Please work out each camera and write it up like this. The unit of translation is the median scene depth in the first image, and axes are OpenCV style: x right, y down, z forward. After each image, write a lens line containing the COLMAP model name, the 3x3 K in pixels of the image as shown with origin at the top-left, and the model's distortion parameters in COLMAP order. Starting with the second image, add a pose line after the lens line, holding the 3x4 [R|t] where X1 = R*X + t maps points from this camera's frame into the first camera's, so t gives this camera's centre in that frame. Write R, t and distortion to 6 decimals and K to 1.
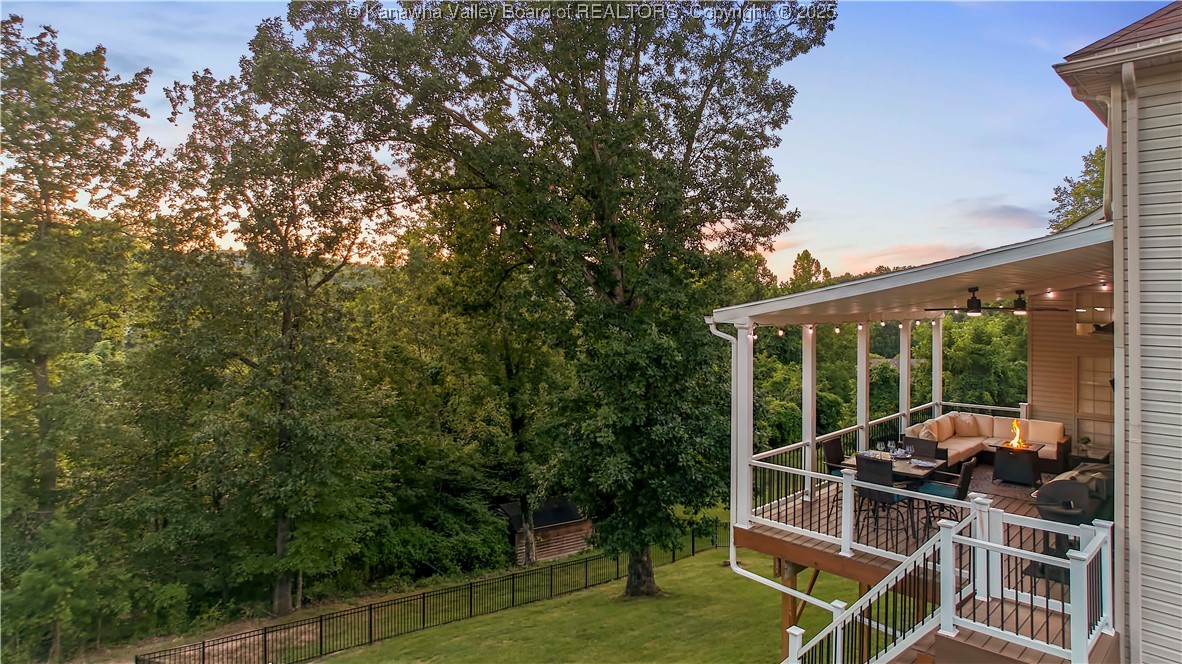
lens RADIAL K [[748.6, 0, 591.0], [0, 748.6, 332.0], [0, 0, 1]] dist [0.005926, -0.054652]
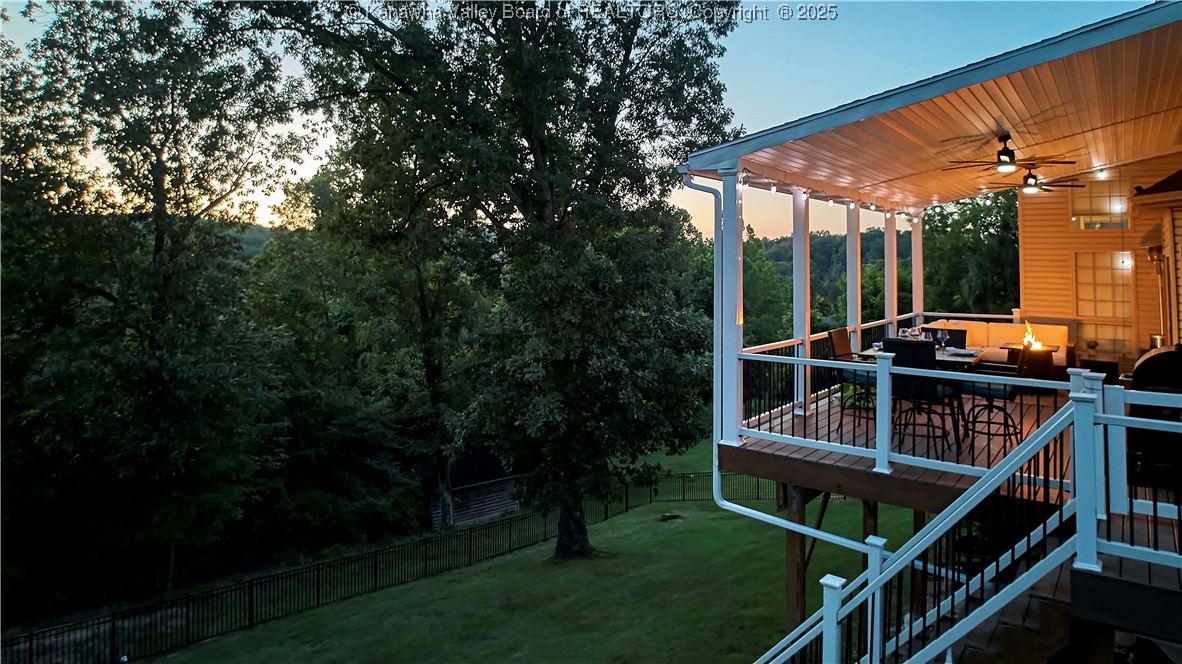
lens RADIAL K [[616.9, 0, 591.0], [0, 616.9, 332.0], [0, 0, 1]] dist [-0.033134, -0.001467]
pose [[0.991123, 0.004174, 0.132883, -0.009688], [0.000019, 0.999503, -0.031539, 0.109550], [-0.132949, 0.031262, 0.990630, 0.270470]]
